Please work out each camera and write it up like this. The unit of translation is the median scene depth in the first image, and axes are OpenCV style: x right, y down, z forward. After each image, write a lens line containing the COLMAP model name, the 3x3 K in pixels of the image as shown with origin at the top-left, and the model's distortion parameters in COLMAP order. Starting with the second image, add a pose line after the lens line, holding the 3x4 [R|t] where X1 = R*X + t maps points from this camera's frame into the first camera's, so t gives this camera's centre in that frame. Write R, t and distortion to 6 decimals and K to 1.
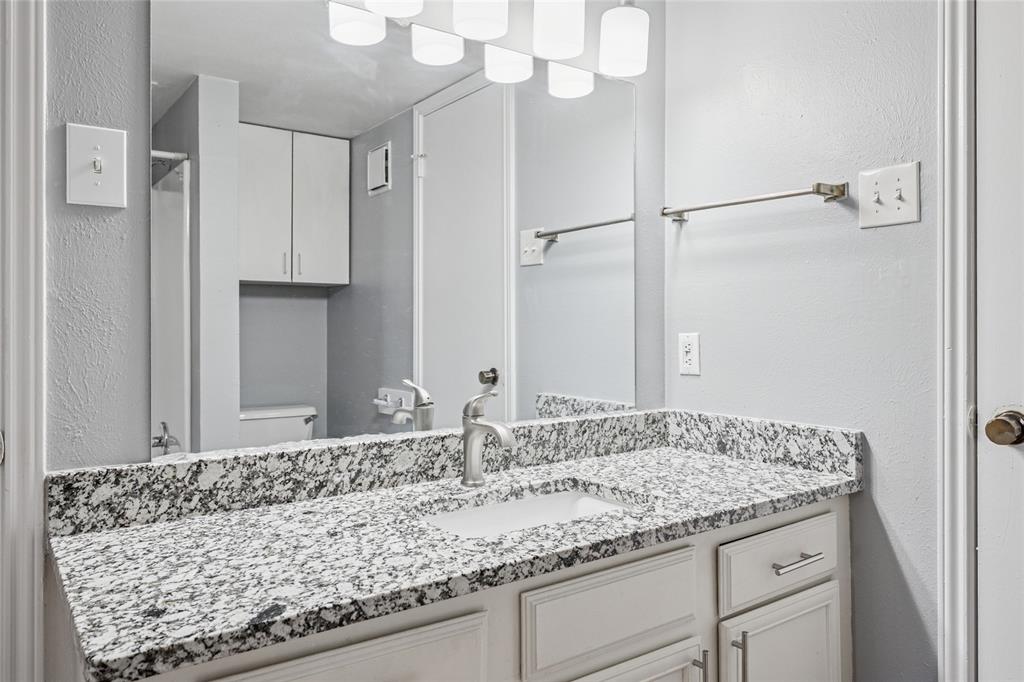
lens RADIAL K [[727.9, 0, 512.0], [0, 727.9, 321.7], [0, 0, 1]] dist [0.003796, -0.001165]
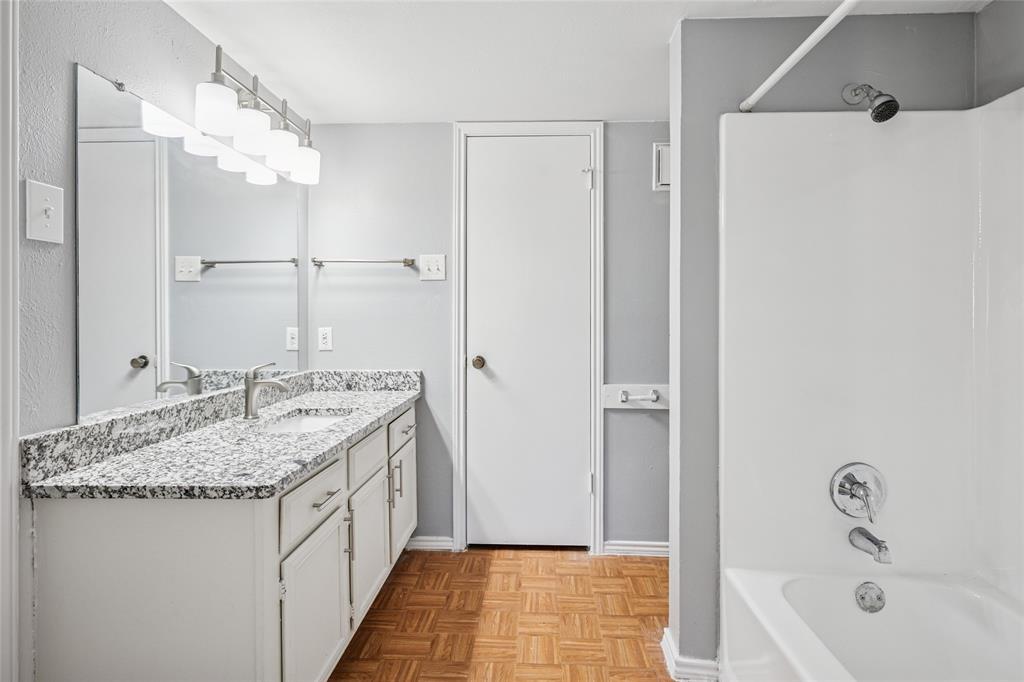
lens RADIAL K [[534.4, 0, 512.3], [0, 534.4, 318.4], [0, 0, 1]] dist [0.002566, 0.000279]
pose [[0.621201, 0.000349, 0.783651, -0.684827], [-0.002940, 0.999994, 0.001886, -0.015440], [-0.783646, -0.003476, 0.621198, -0.266090]]
